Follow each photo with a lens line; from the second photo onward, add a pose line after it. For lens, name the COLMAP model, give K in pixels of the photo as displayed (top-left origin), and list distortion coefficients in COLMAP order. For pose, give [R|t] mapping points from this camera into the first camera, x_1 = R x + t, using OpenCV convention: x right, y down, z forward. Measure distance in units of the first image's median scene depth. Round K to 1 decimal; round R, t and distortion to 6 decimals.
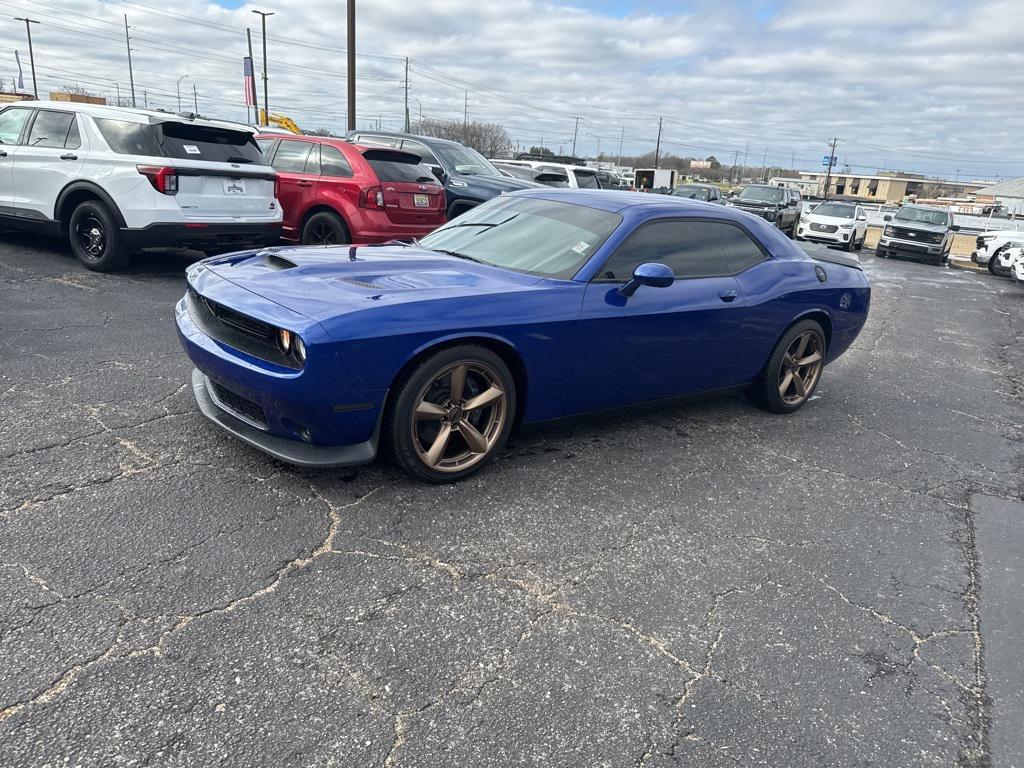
lens RADIAL K [[721.5, 0, 507.3], [0, 721.5, 396.8], [0, 0, 1]] dist [0.035205, -0.047045]
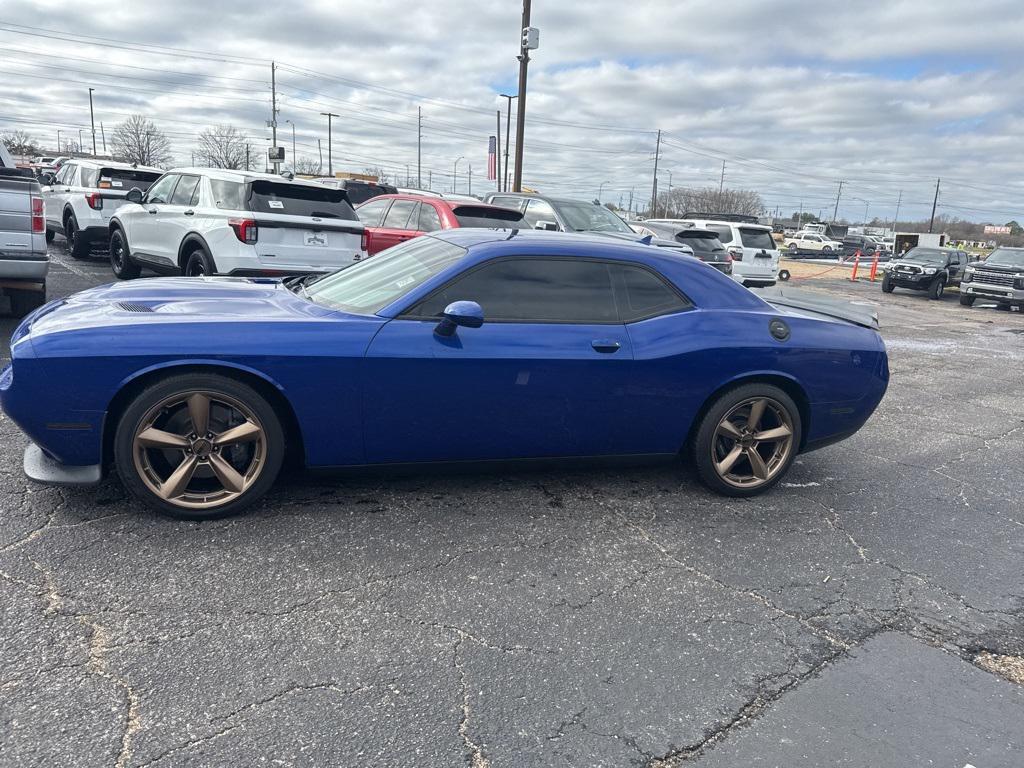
lens RADIAL K [[715.6, 0, 512.7], [0, 715.6, 395.4], [0, 0, 1]] dist [0.046286, -0.056637]
pose [[0.944756, 0.066525, -0.320953, 0.265638], [-0.094639, 0.992847, -0.072789, -0.005388], [0.313815, 0.099143, 0.944294, 0.098880]]
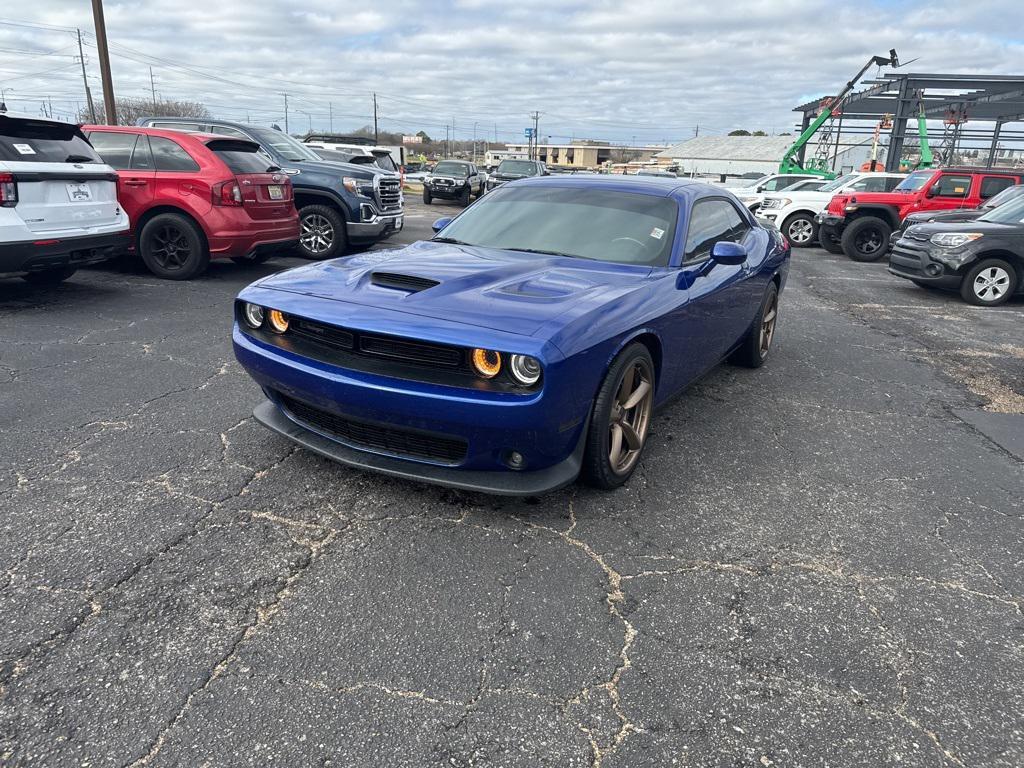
lens RADIAL K [[722.6, 0, 508.6], [0, 722.6, 391.0], [0, 0, 1]] dist [0.020957, -0.030372]
pose [[0.929200, -0.152281, 0.336745, -0.234658], [0.144852, 0.988325, 0.047239, -0.032967], [-0.340007, 0.004884, 0.940410, 0.057725]]
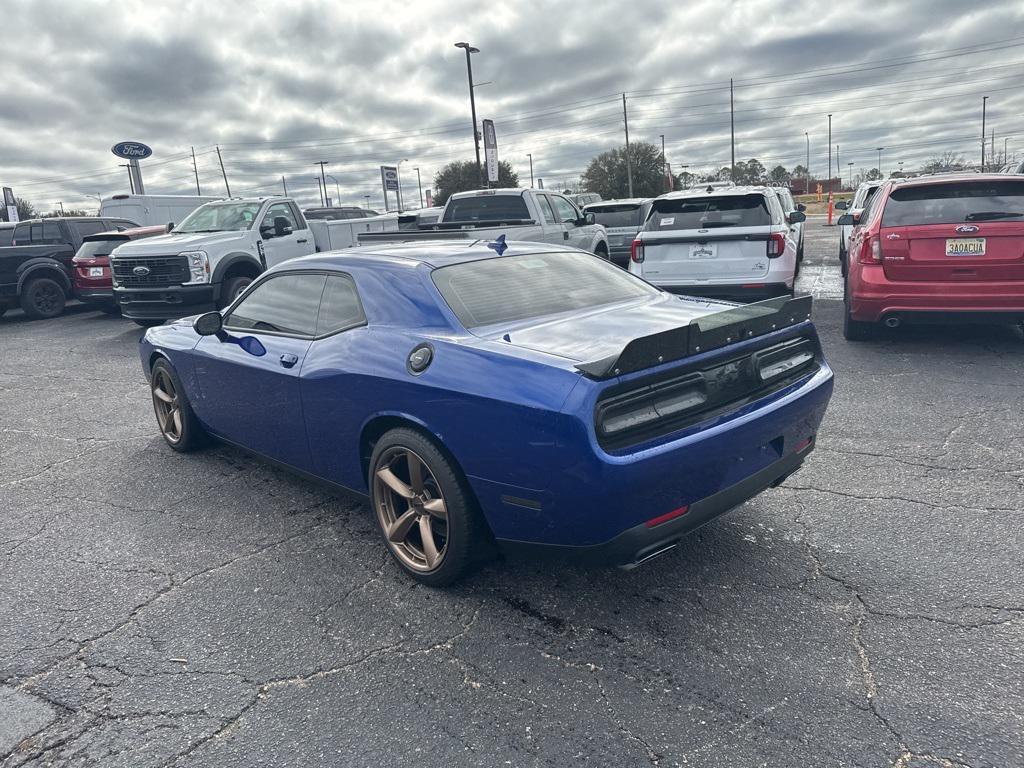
lens RADIAL K [[713.9, 0, 508.2], [0, 713.9, 386.7], [0, 0, 1]] dist [0.063314, -0.079878]
pose [[0.094462, 0.126281, -0.987487, 0.646465], [-0.226593, 0.968614, 0.102192, -0.142390], [0.969398, 0.214104, 0.120111, 0.647624]]
